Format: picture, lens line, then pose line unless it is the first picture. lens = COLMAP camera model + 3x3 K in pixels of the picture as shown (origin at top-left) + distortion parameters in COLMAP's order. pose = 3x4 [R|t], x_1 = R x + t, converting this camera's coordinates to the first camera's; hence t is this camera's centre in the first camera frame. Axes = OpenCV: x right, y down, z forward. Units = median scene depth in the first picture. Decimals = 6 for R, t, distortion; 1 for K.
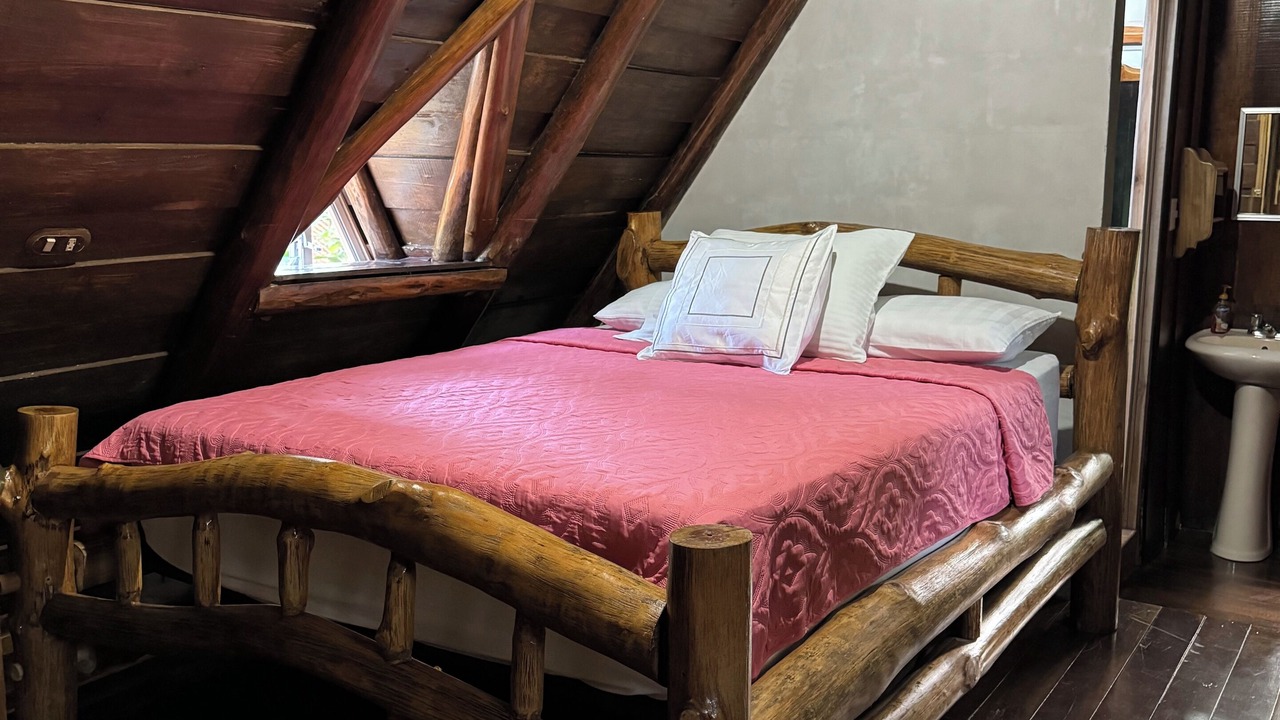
lens RADIAL K [[1191.9, 0, 640.0], [0, 1191.9, 360.0], [0, 0, 1]] dist [0.183068, -0.382376]
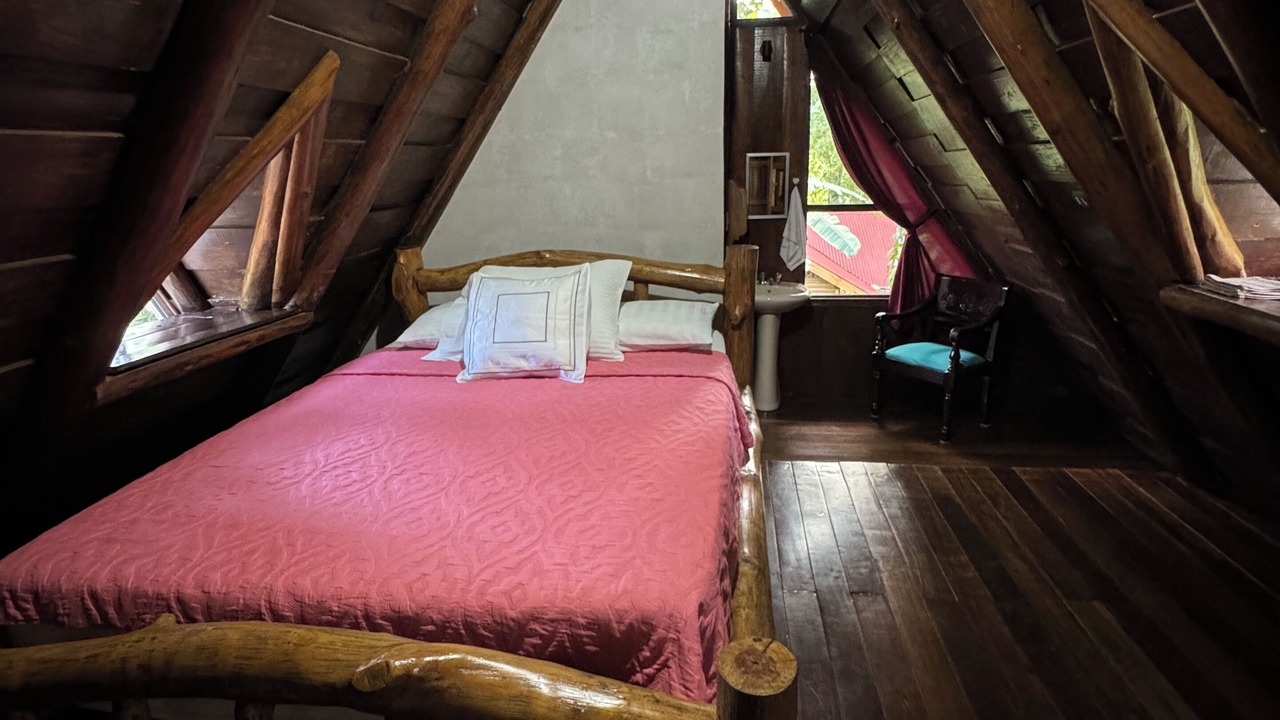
lens RADIAL K [[683.8, 0, 644.7], [0, 683.8, 358.4], [0, 0, 1]] dist [-0.003550, 0.000631]
pose [[0.899130, -0.151233, 0.410724, -0.112892], [0.102739, 0.985114, 0.137821, -0.101557], [-0.425453, -0.081722, 0.901283, 0.242022]]
